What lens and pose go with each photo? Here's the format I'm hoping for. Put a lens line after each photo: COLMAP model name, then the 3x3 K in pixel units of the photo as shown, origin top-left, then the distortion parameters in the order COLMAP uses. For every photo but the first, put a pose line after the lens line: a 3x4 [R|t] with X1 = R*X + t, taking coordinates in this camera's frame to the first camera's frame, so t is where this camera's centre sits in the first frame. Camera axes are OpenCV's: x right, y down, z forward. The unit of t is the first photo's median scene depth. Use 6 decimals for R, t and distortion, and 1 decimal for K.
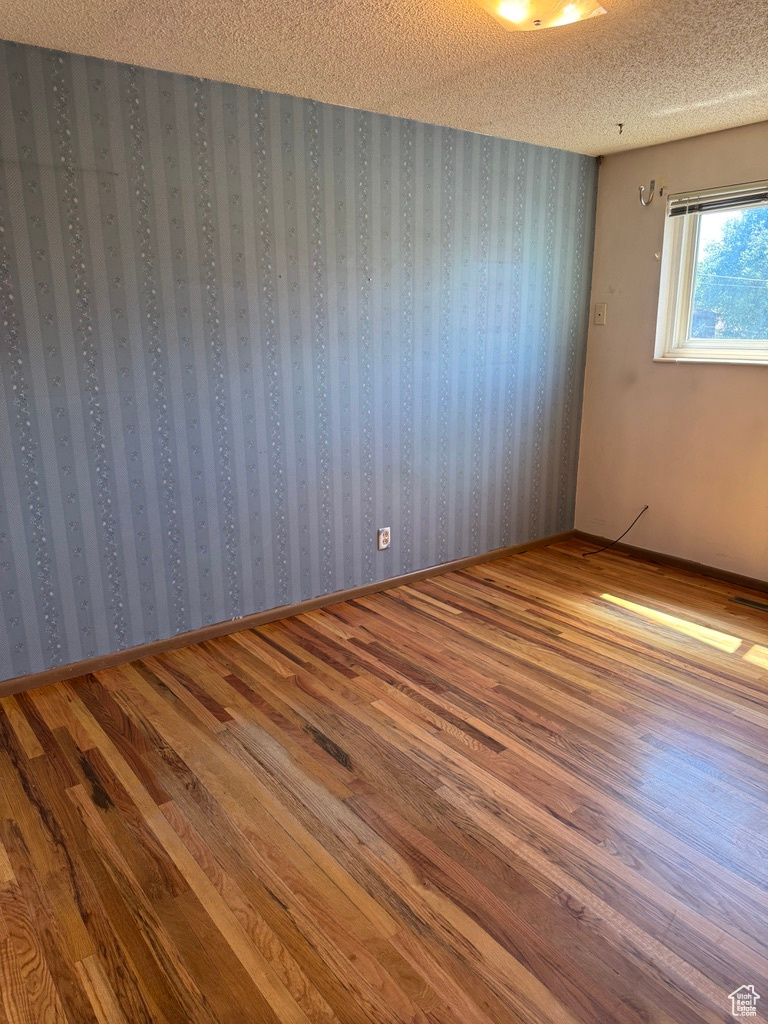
lens RADIAL K [[731.6, 0, 384.0], [0, 731.6, 512.0], [0, 0, 1]] dist [0.036480, -0.043184]
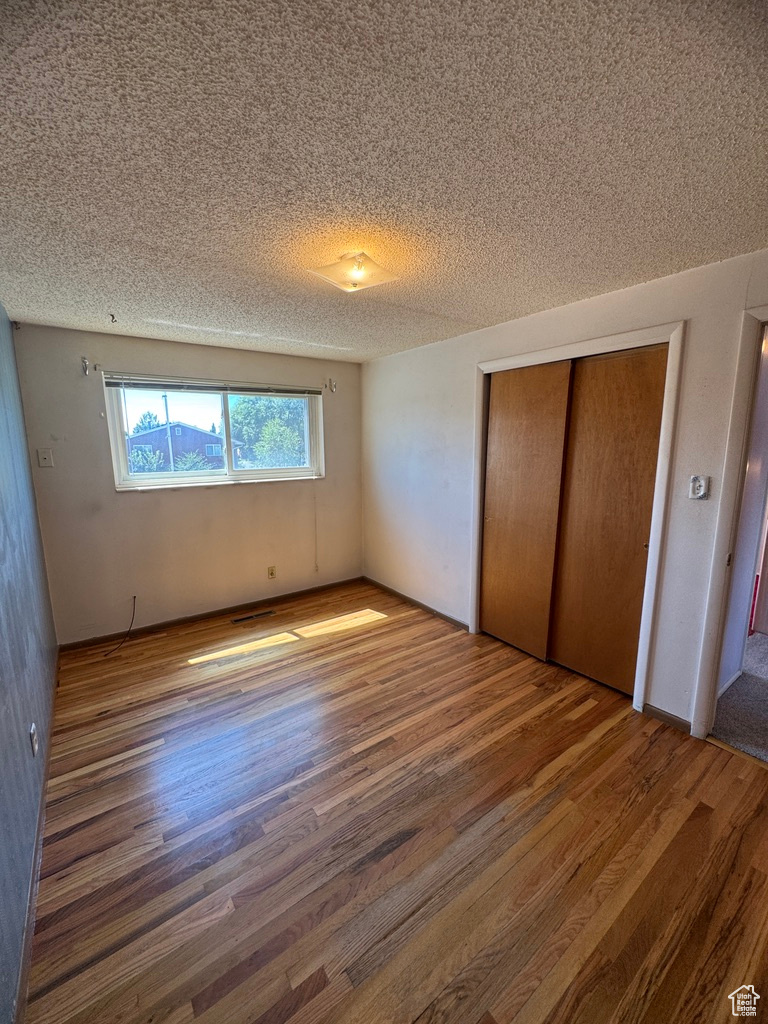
lens RADIAL K [[411.1, 0, 384.0], [0, 411.1, 512.0], [0, 0, 1]] dist [-0.006195, 0.002143]
pose [[0.016843, -0.159504, 0.987054, -0.540080], [0.259404, 0.954088, 0.149750, -0.232339], [-0.965622, 0.253523, 0.057446, 0.745503]]
